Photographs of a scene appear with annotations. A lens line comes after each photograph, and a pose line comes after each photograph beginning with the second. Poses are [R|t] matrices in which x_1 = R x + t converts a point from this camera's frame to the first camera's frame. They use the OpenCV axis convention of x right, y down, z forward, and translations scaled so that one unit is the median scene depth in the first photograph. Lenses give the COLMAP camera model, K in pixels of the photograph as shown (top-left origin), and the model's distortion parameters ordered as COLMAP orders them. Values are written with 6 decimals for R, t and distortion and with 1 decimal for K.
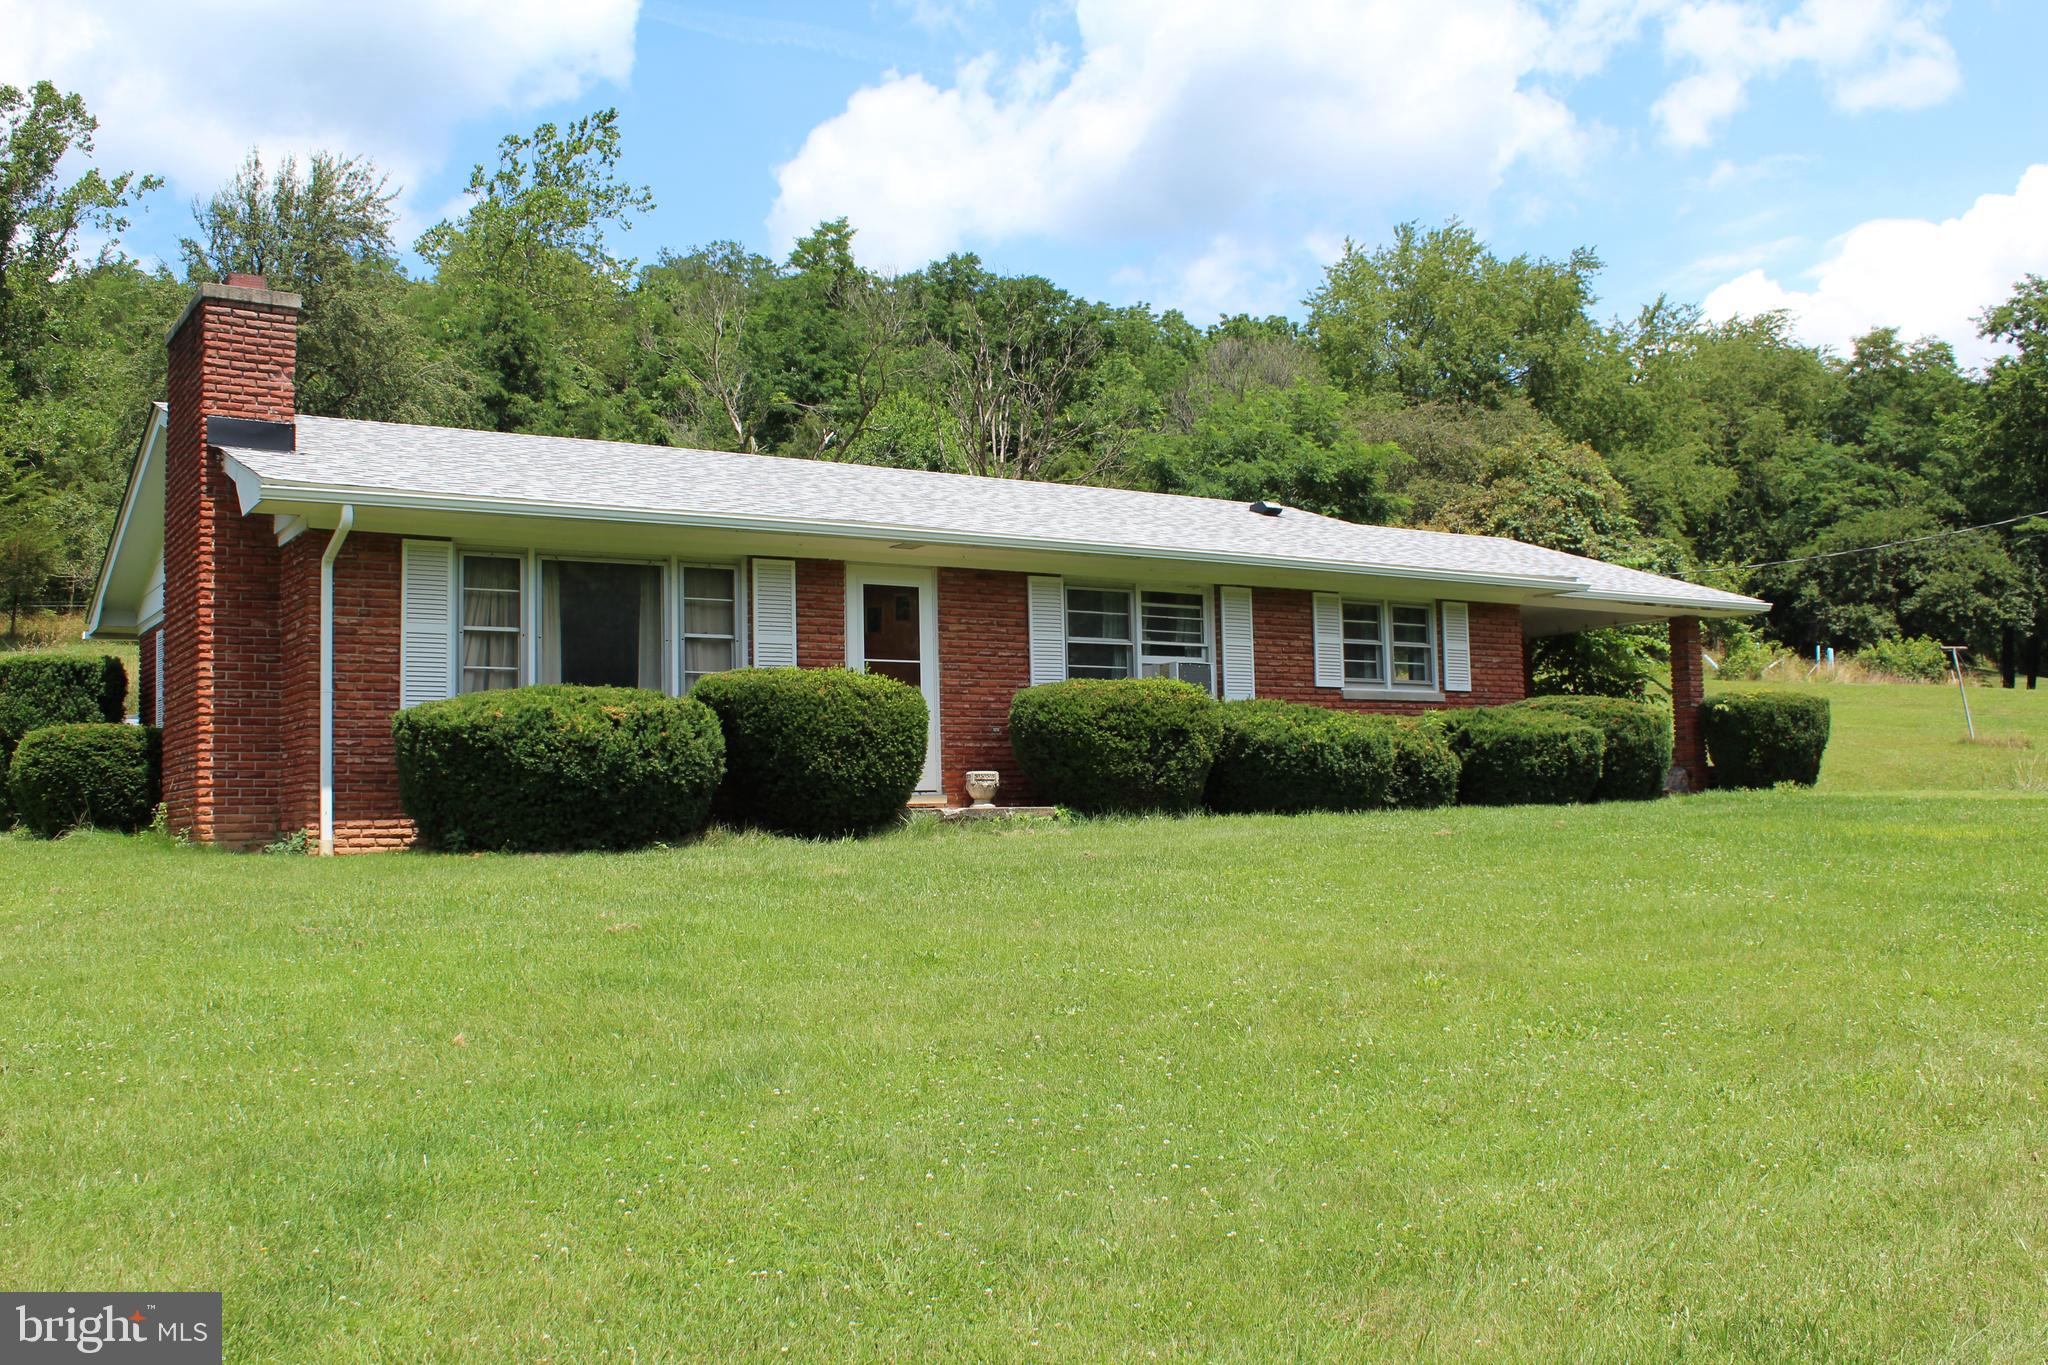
lens RADIAL K [[1836.3, 0, 1024.0], [0, 1836.3, 682.5], [0, 0, 1]] dist [-0.174839, 0.155308]
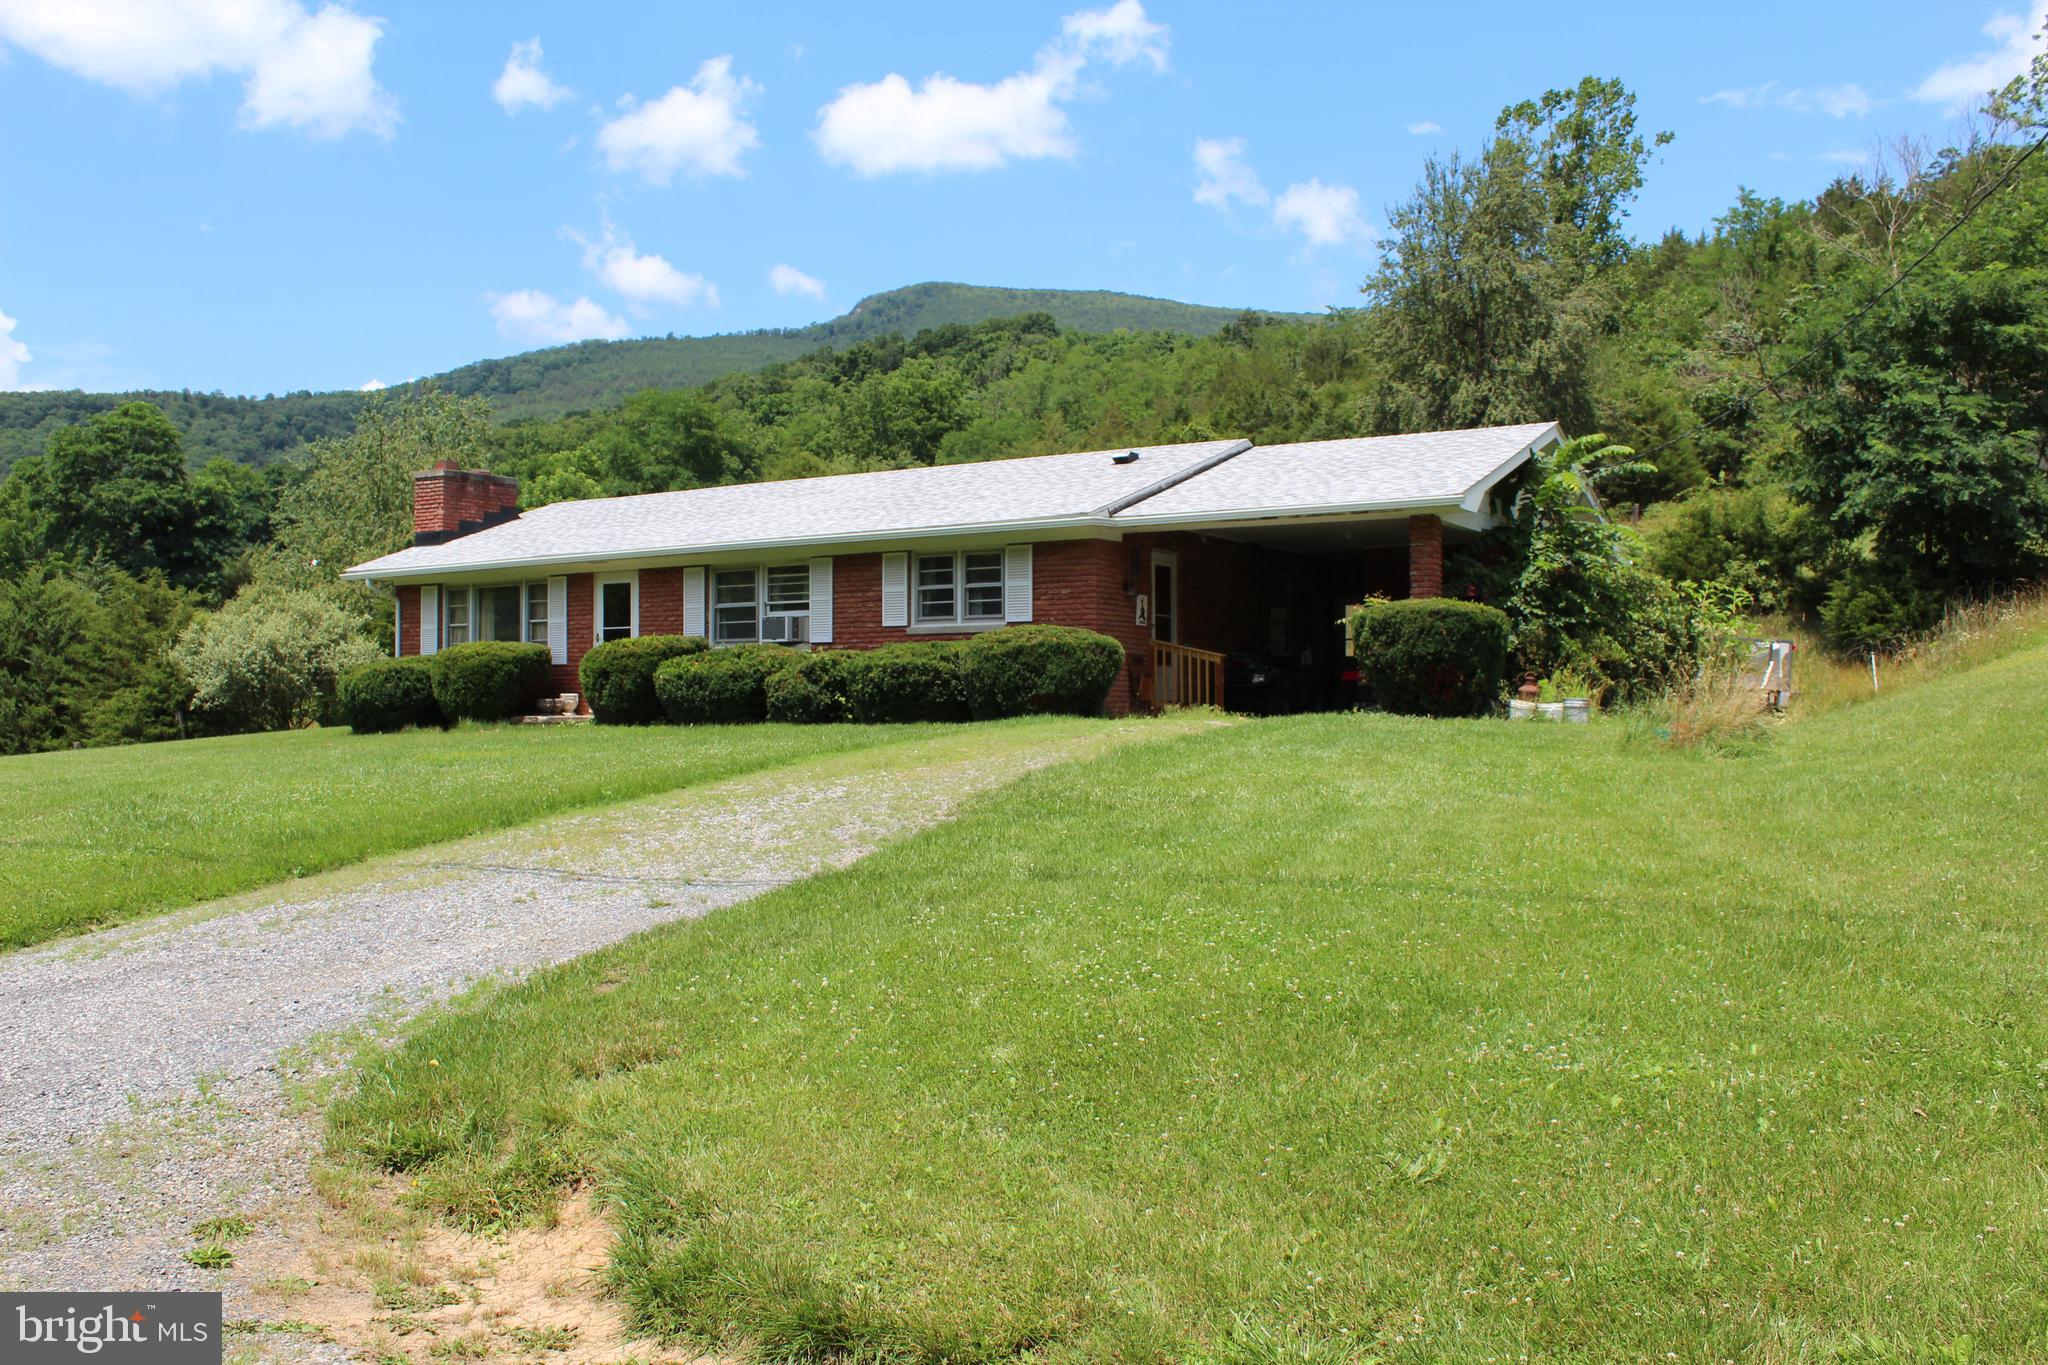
lens RADIAL K [[1761.8, 0, 1025.1], [0, 1761.8, 708.6], [0, 0, 1]] dist [-0.171551, 0.155770]
pose [[0.433084, 0.018954, -0.901154, 1.250301], [0.062055, 0.996780, 0.050788, 0.003038], [0.899215, -0.077916, 0.430514, 0.516596]]
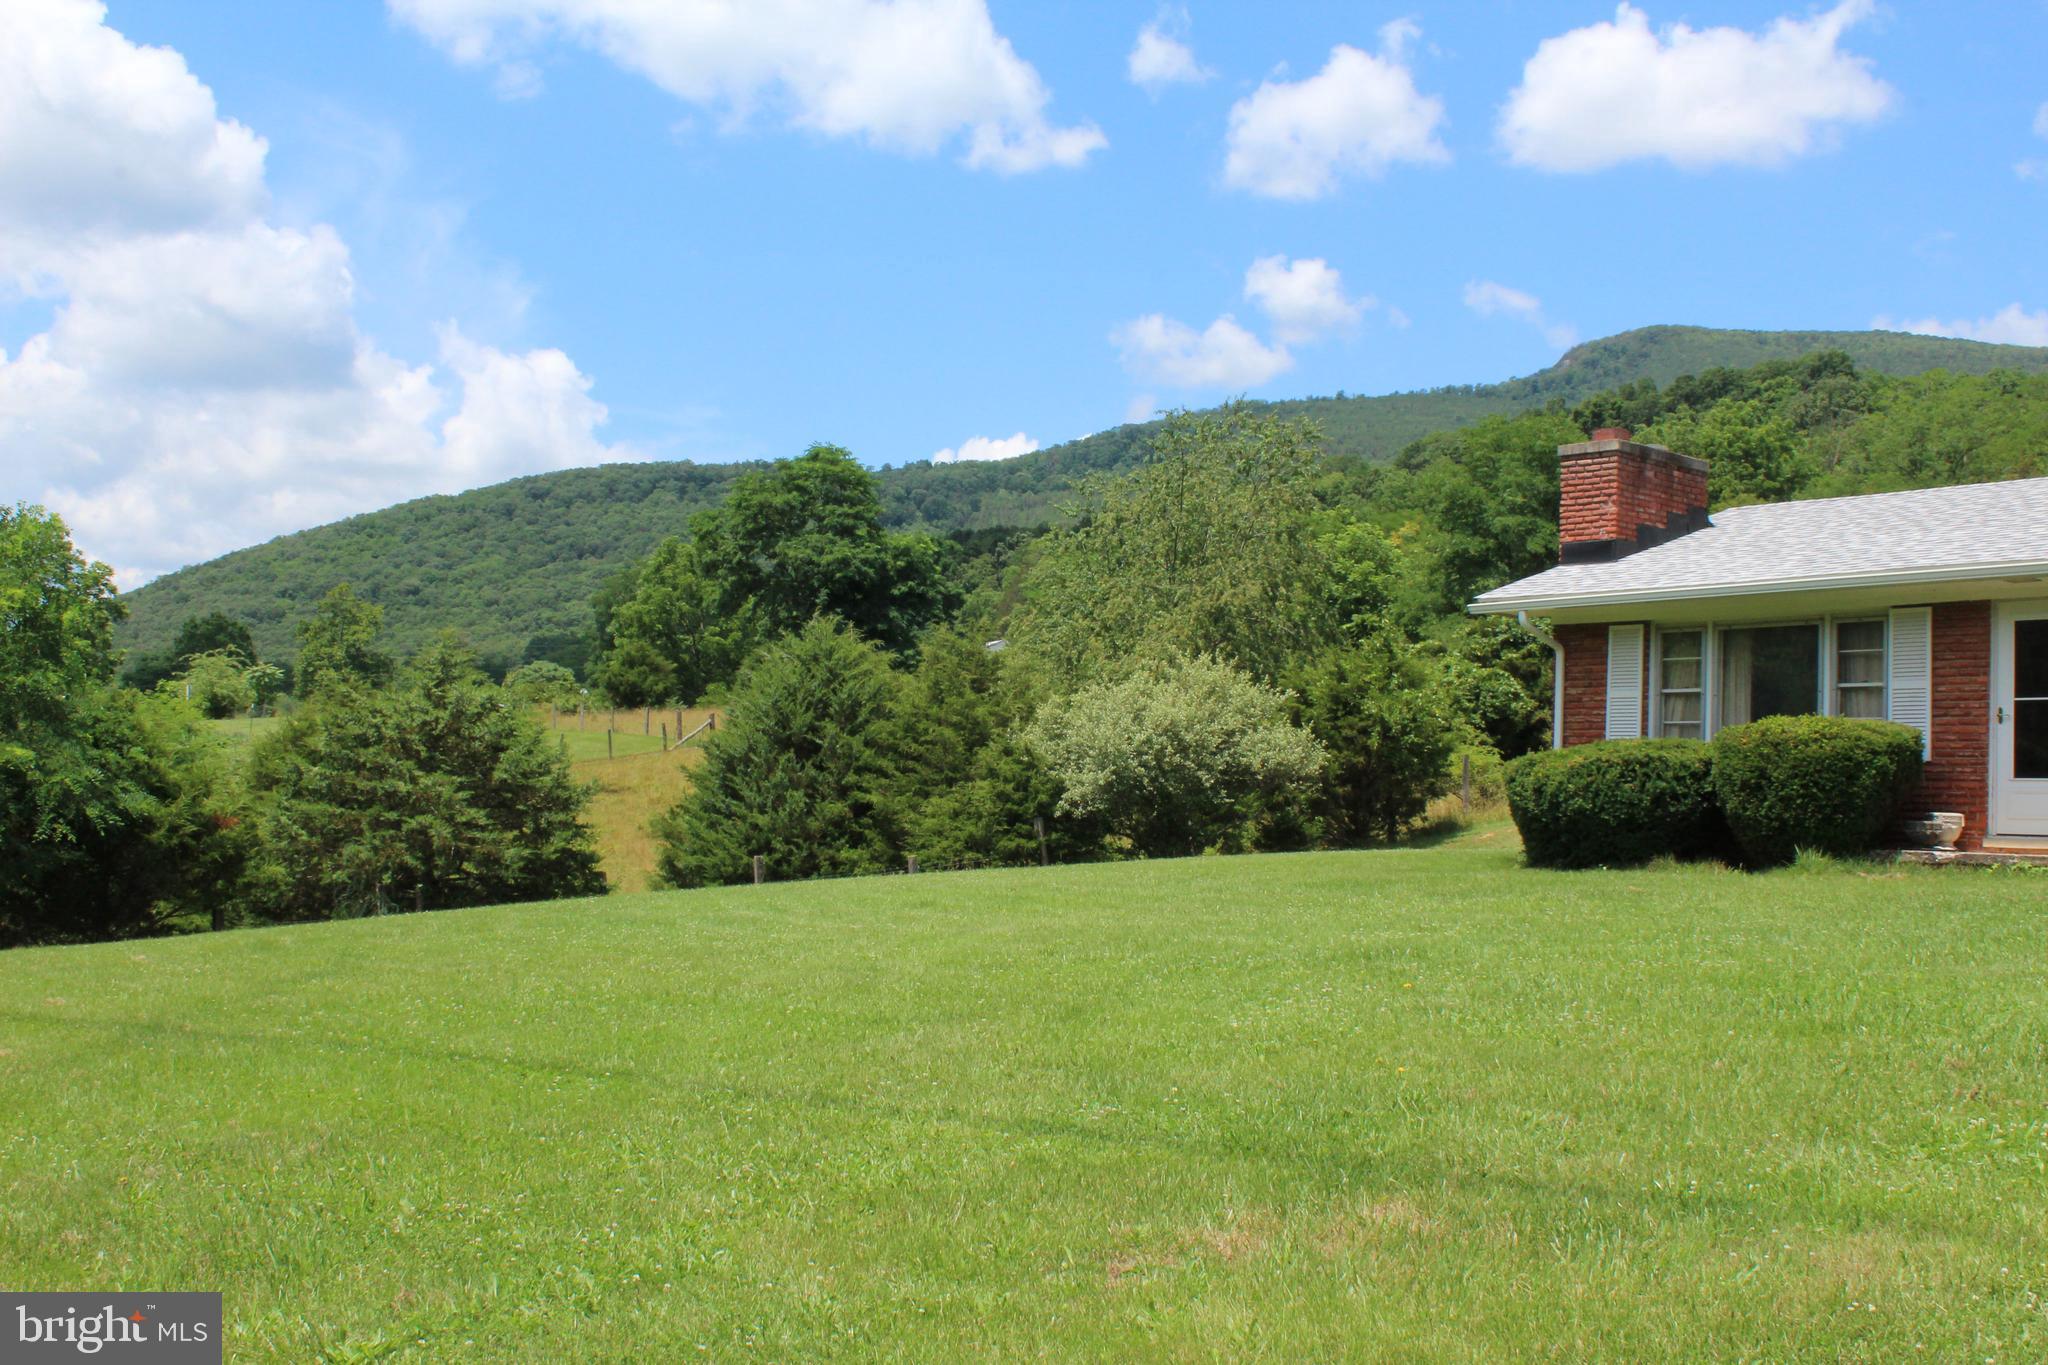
lens RADIAL K [[2114.7, 0, 1024.6], [0, 2114.7, 712.5], [0, 0, 1]] dist [-0.102860, 0.026992]
pose [[0.104319, -0.030002, -0.994091, 0.756499], [0.032654, 0.999109, -0.026727, 0.005367], [0.994008, -0.029673, 0.105206, 0.292783]]
